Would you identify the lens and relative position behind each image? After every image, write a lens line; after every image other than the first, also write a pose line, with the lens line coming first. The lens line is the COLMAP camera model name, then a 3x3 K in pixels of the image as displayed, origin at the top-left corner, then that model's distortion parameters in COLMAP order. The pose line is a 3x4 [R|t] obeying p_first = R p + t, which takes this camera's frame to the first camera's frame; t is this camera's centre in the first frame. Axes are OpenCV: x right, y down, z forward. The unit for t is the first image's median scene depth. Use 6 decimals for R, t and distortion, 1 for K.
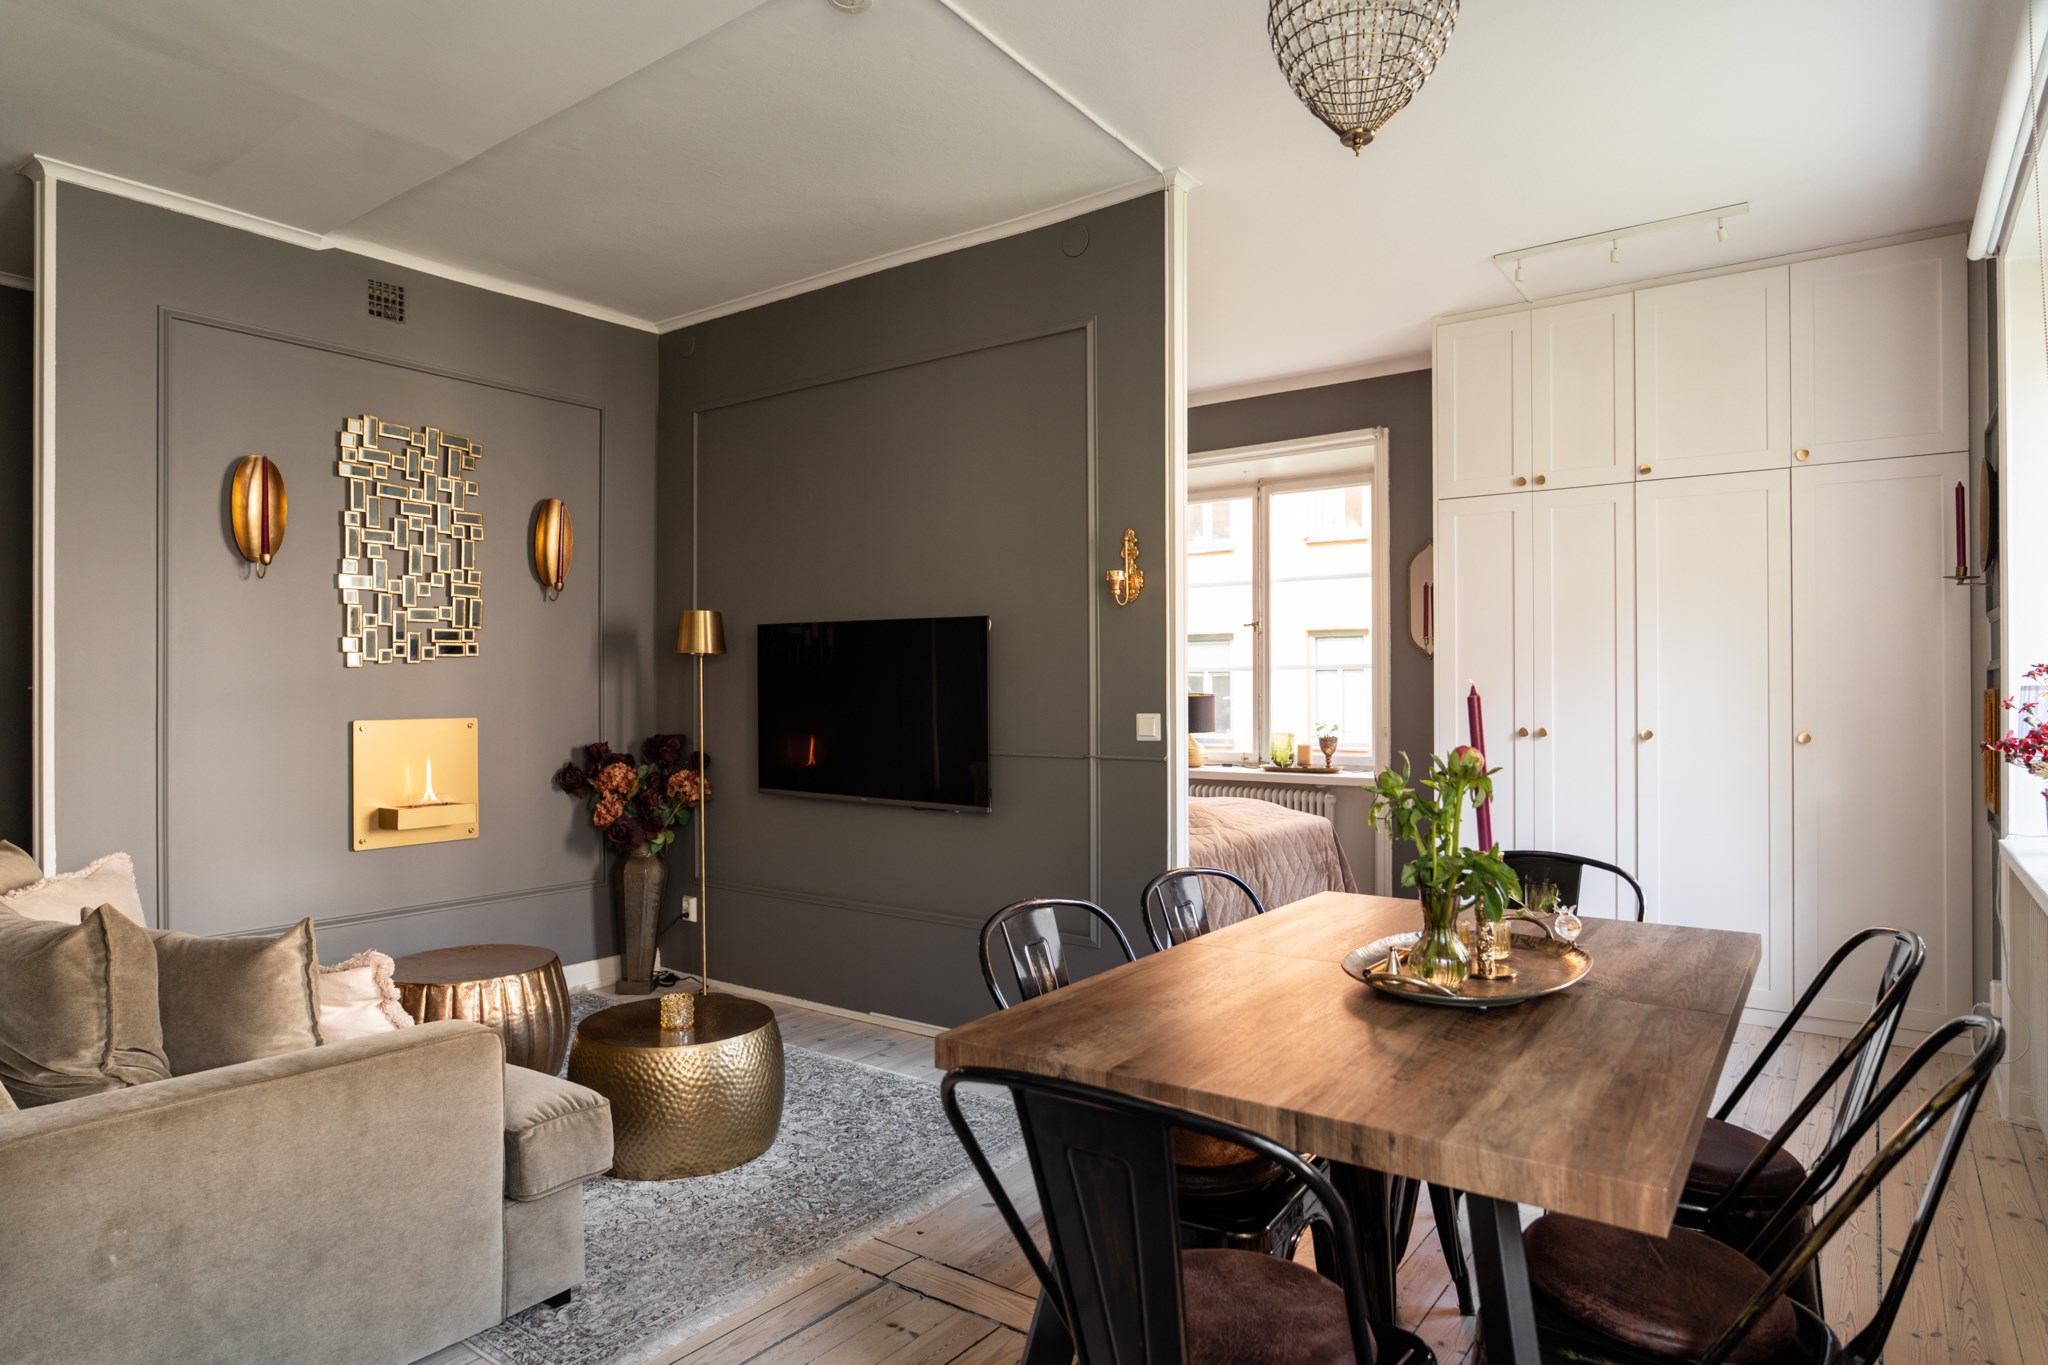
lens RADIAL K [[1183.7, 0, 1008.4], [0, 1183.7, 678.7], [0, 0, 1]] dist [-0.013689, 0.002964]
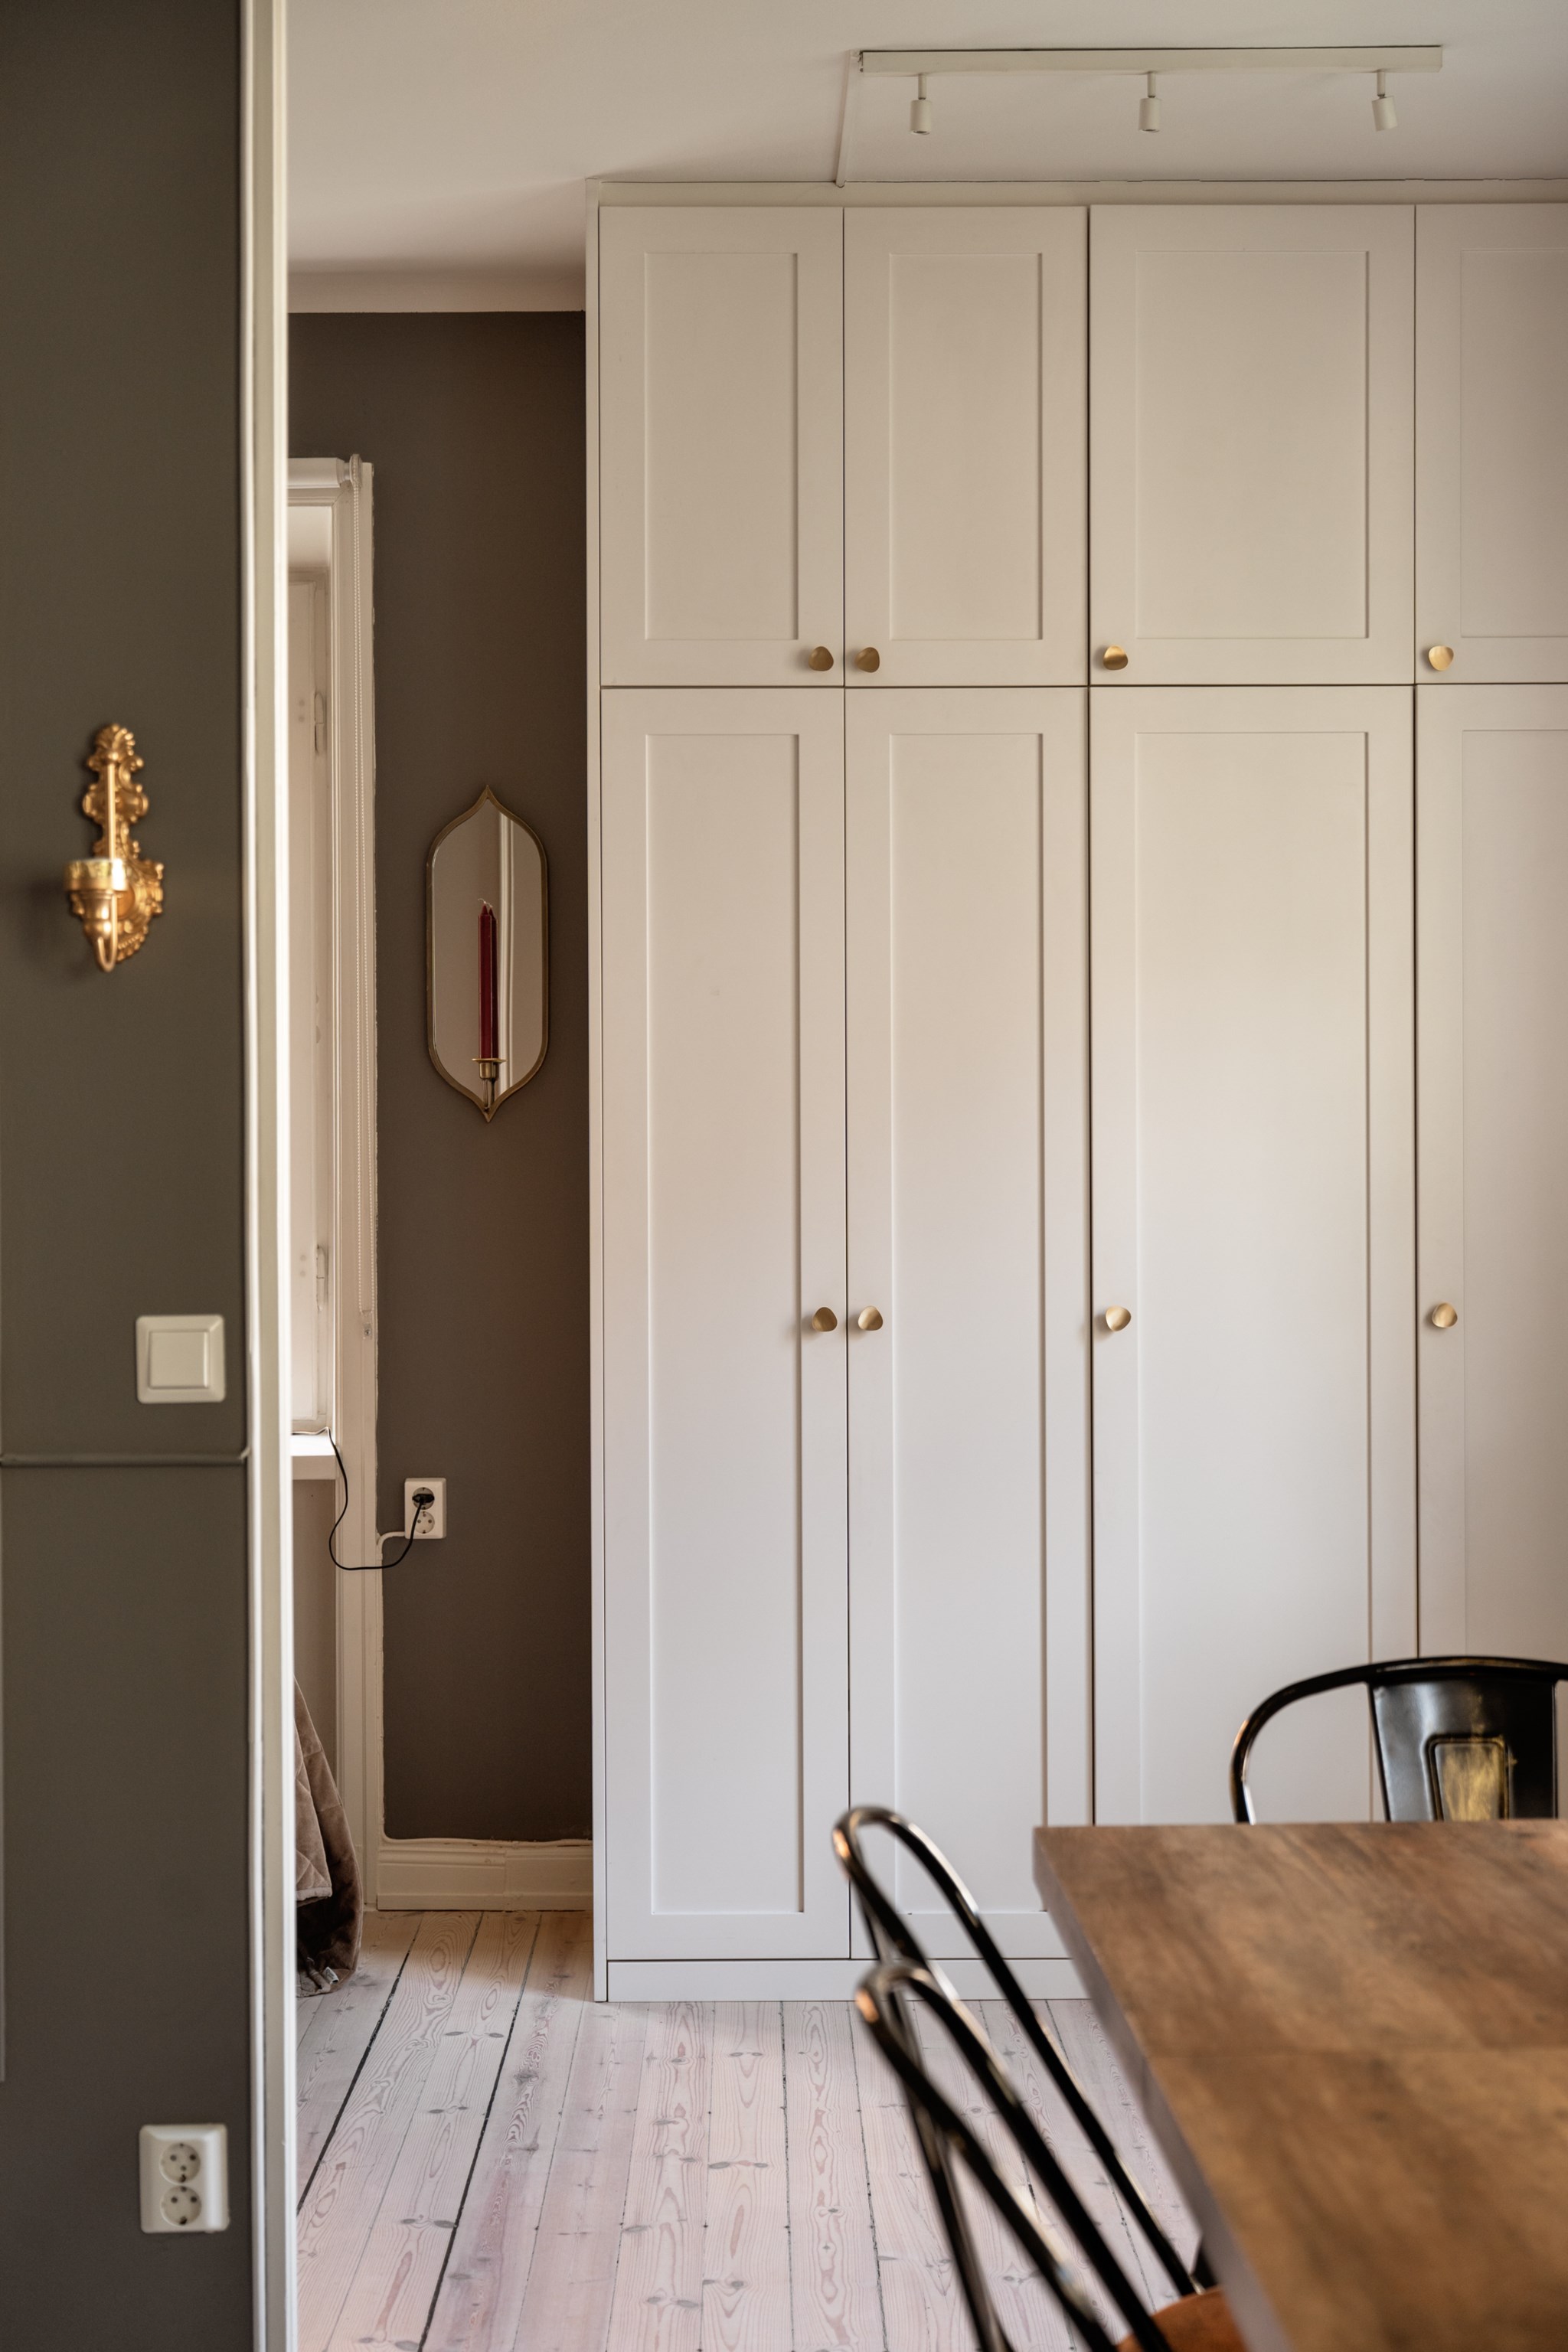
lens RADIAL K [[3363.3, 0, 779.0], [0, 3363.3, 1182.2], [0, 0, 1]] dist [0.029499, 0.000000]
pose [[0.794974, -0.008519, 0.606584, -0.287494], [-0.001502, 0.999871, 0.016011, -0.020043], [-0.606642, -0.013639, 0.794858, 0.181071]]
